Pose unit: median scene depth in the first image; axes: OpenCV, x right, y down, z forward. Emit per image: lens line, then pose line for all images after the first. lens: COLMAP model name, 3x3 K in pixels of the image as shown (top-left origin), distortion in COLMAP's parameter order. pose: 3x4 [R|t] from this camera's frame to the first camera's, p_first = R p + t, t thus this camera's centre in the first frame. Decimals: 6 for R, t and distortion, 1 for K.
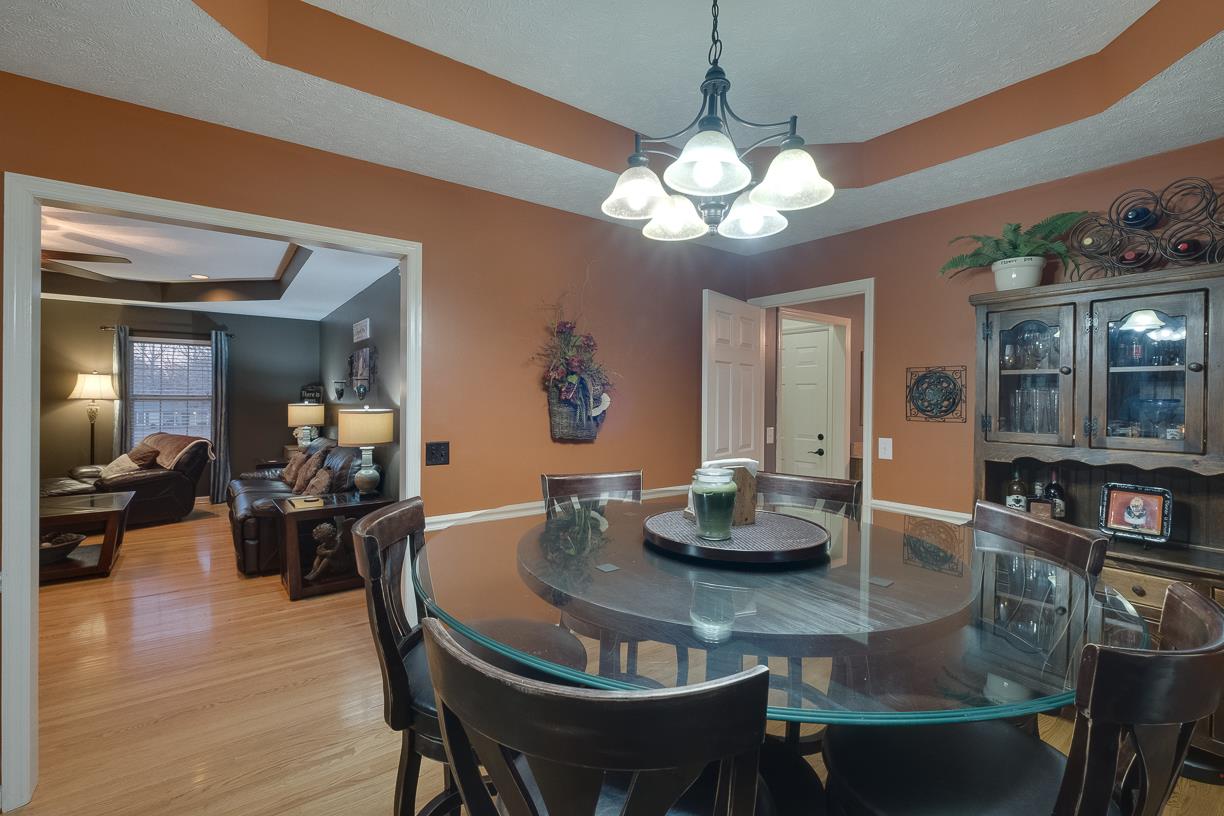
lens RADIAL K [[537.9, 0, 610.9], [0, 537.9, 397.4], [0, 0, 1]] dist [-0.002455, -0.000527]
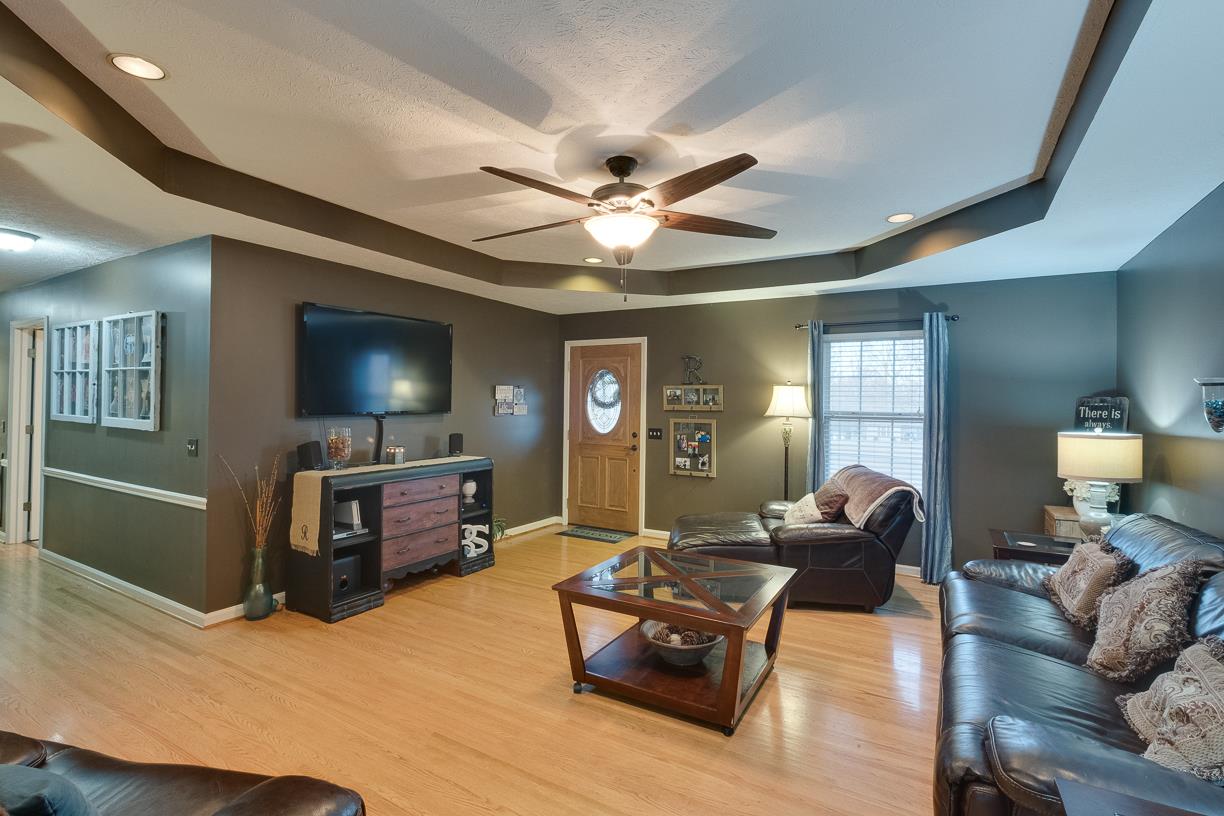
lens RADIAL K [[569.3, 0, 607.6], [0, 569.3, 400.8], [0, 0, 1]] dist [-0.003345, -0.000543]
pose [[0.384774, -0.010166, -0.922955, -0.276098], [-0.011223, 0.999814, -0.015691, -0.004197], [0.922943, 0.016395, 0.384588, 0.412022]]
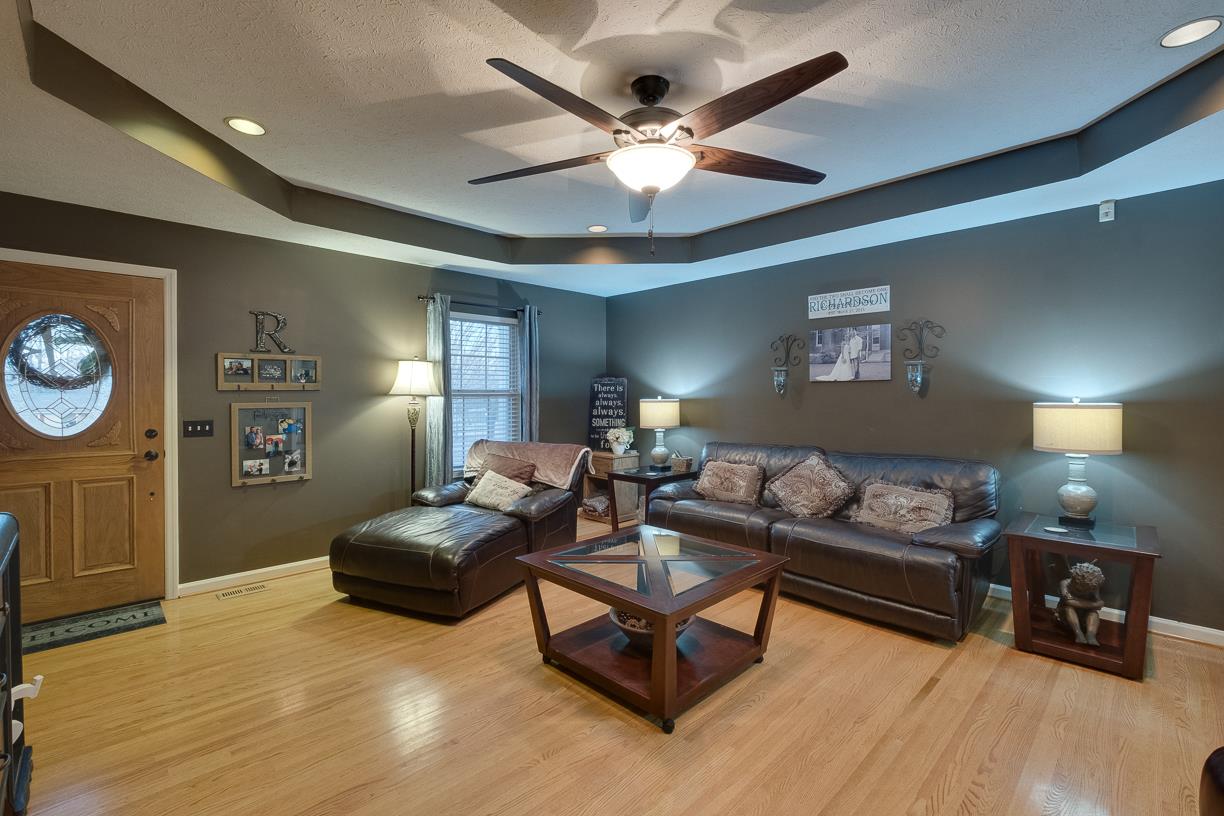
lens RADIAL K [[537.9, 0, 610.9], [0, 537.9, 400.6], [0, 0, 1]] dist [-0.002455, -0.000527]
pose [[0.991538, -0.011462, 0.129311, -0.770550], [0.009788, 0.999860, 0.013574, 0.002627], [-0.129449, -0.012194, 0.991511, 0.236597]]
